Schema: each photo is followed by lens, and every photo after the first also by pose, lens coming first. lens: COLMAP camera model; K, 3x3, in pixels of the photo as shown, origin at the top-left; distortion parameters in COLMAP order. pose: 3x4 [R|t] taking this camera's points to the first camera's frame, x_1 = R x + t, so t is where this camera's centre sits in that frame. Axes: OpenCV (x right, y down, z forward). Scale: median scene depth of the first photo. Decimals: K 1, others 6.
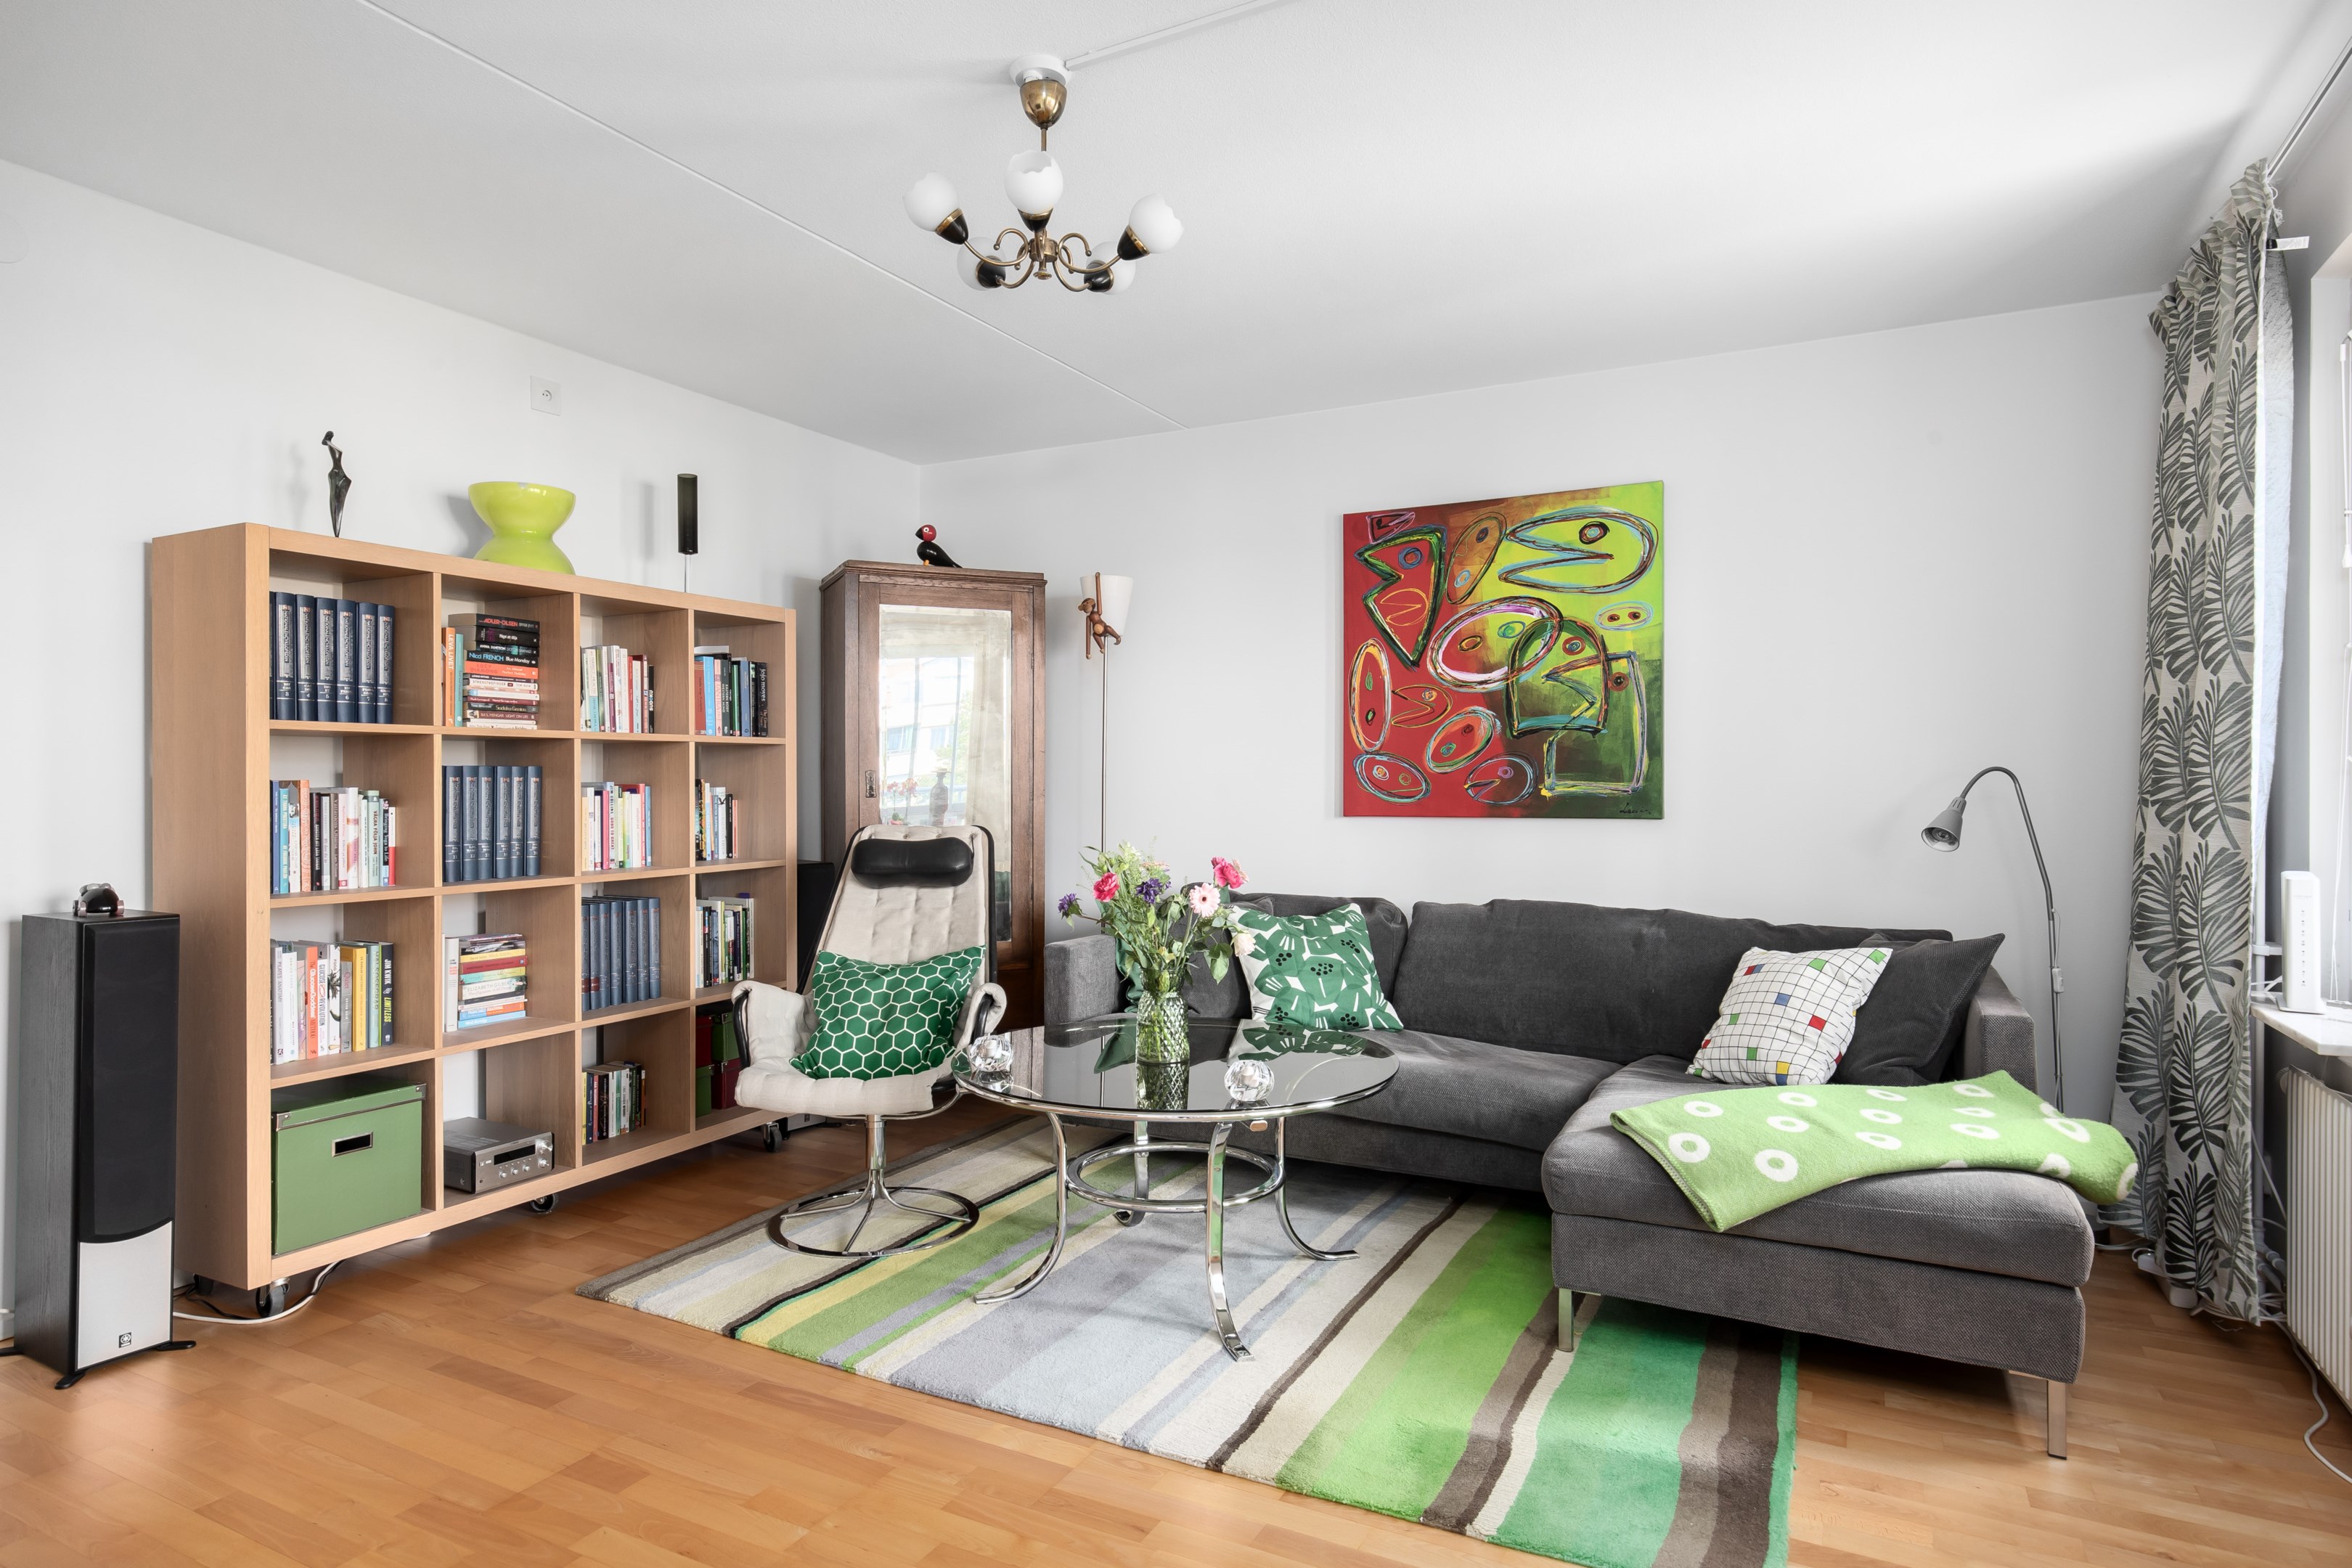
lens RADIAL K [[1253.8, 0, 1190.1], [0, 1253.8, 782.7], [0, 0, 1]] dist [-0.016332, 0.002193]
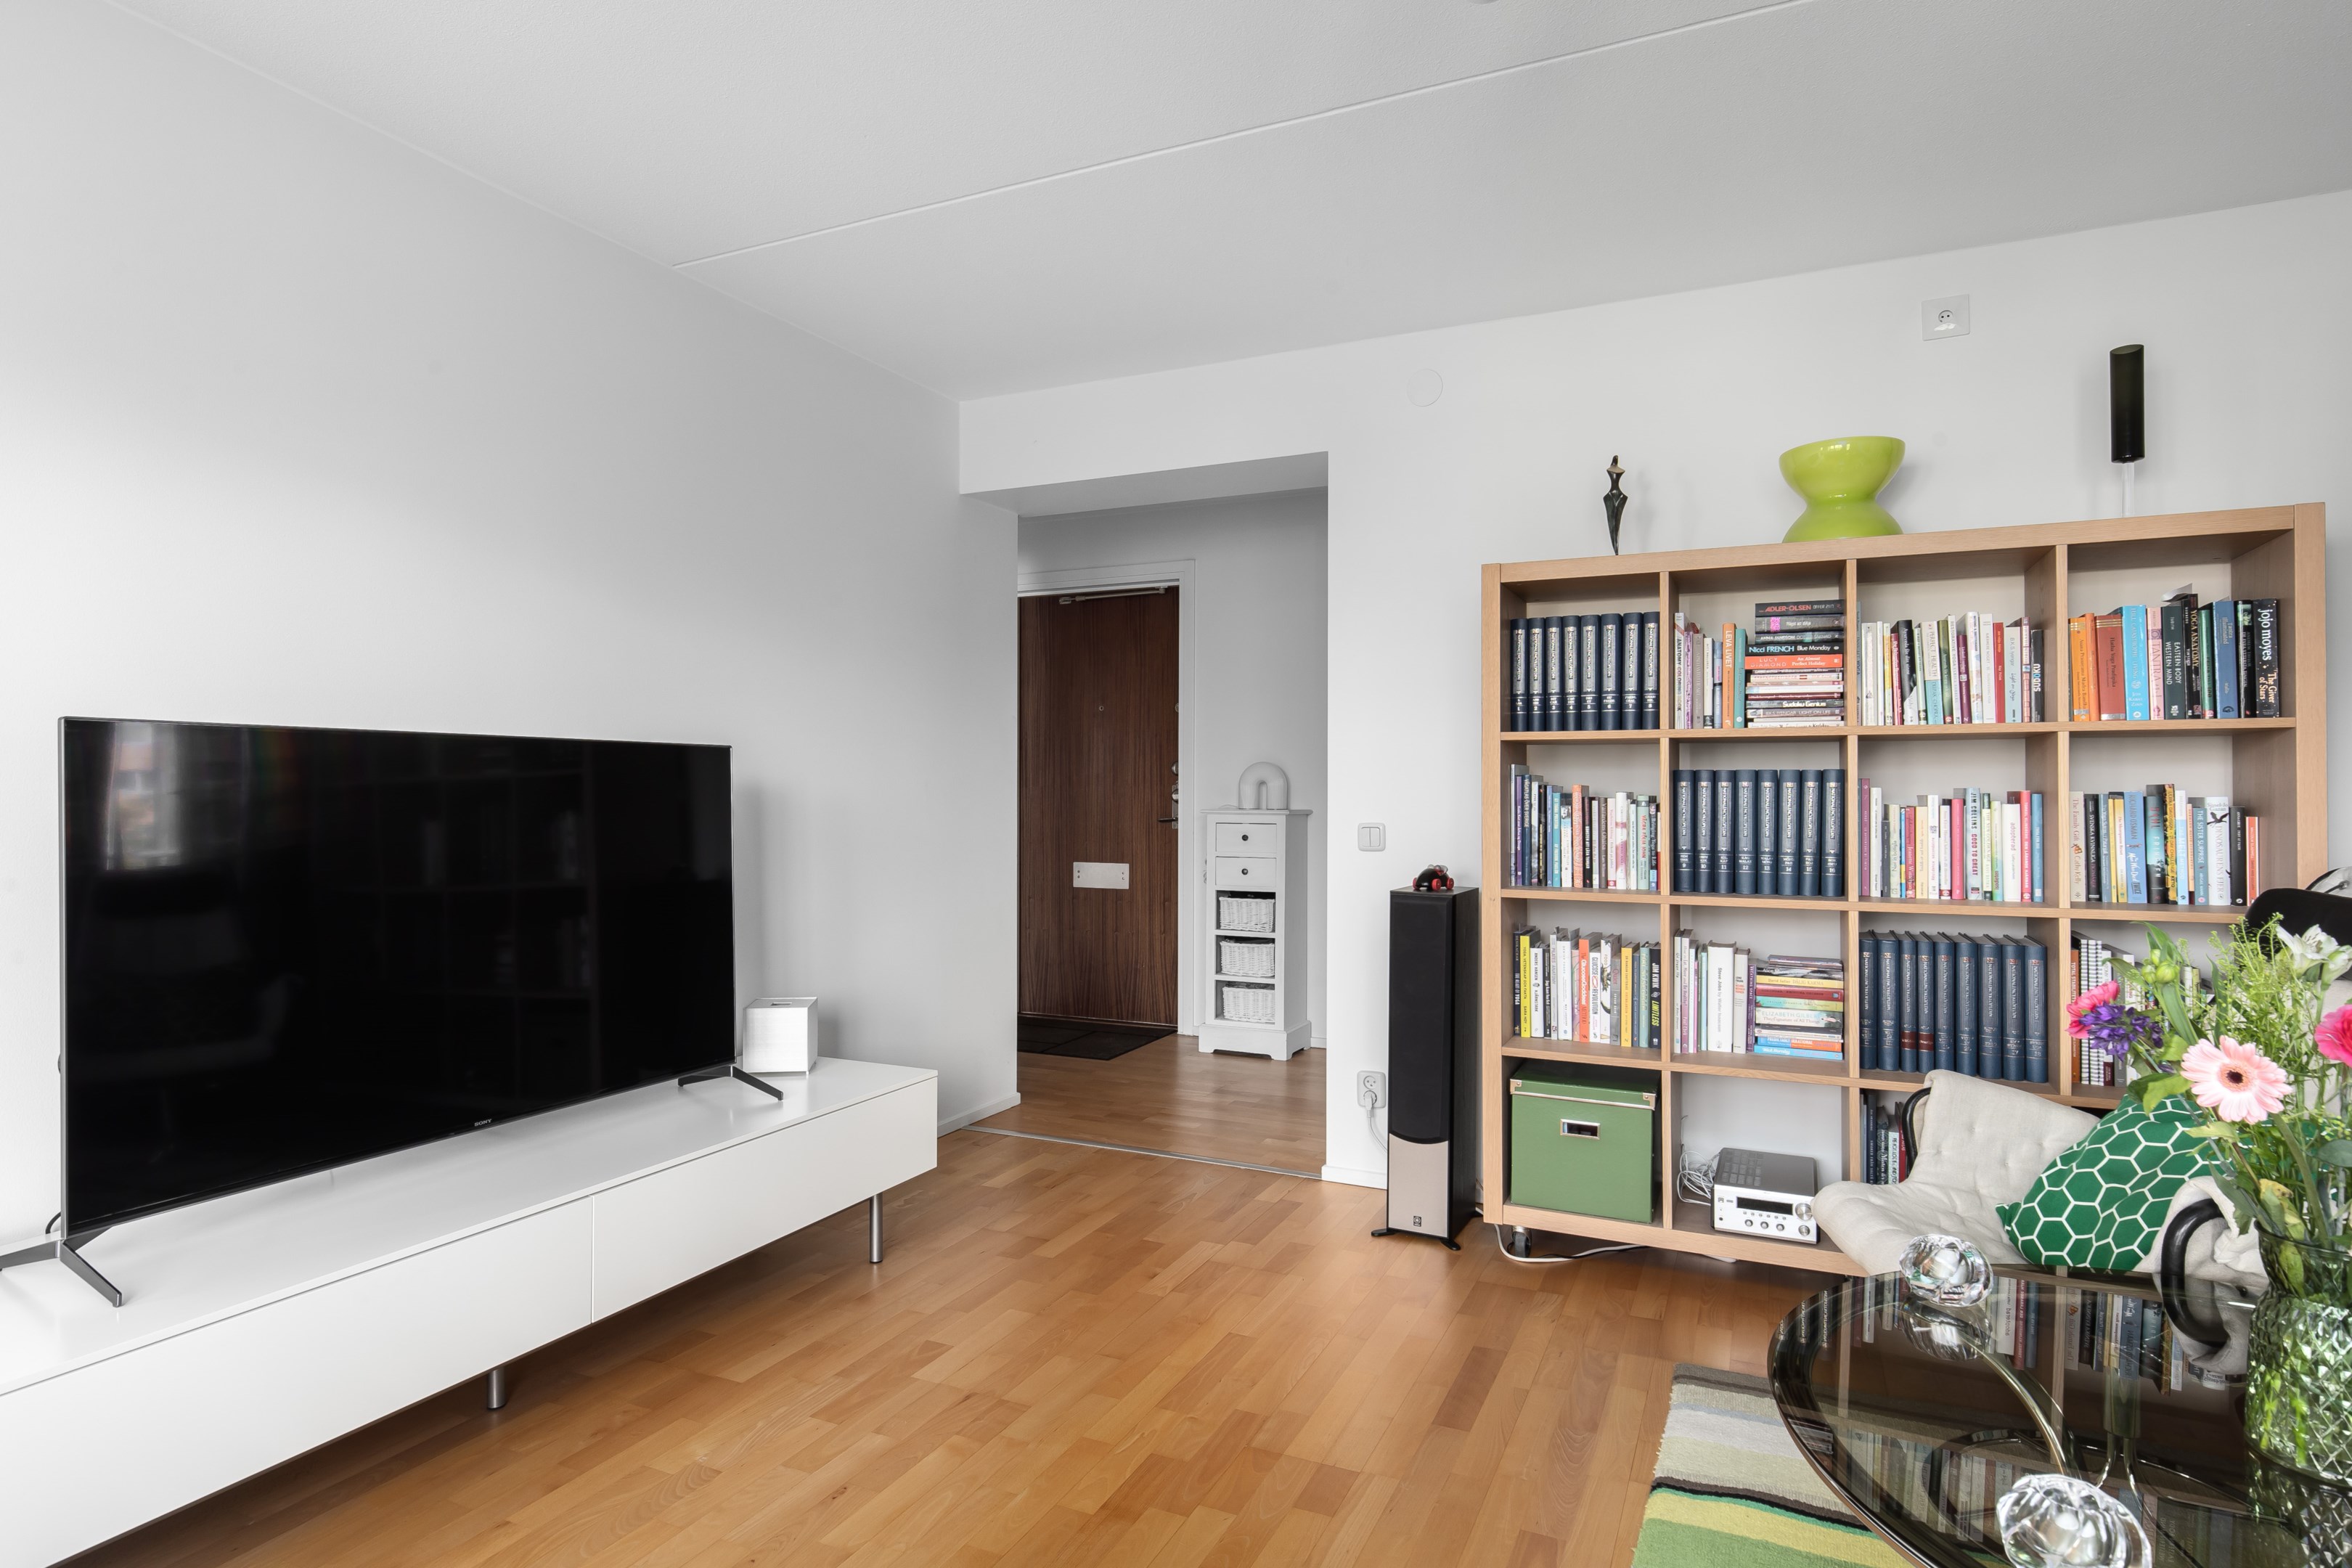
lens RADIAL K [[1253.8, 0, 1188.2], [0, 1253.8, 782.6], [0, 0, 1]] dist [-0.016332, 0.002193]
pose [[0.049085, -0.000961, -0.998794, 0.358738], [-0.002830, 0.999995, -0.001101, -0.001960], [0.998791, 0.002881, 0.049082, 0.592708]]
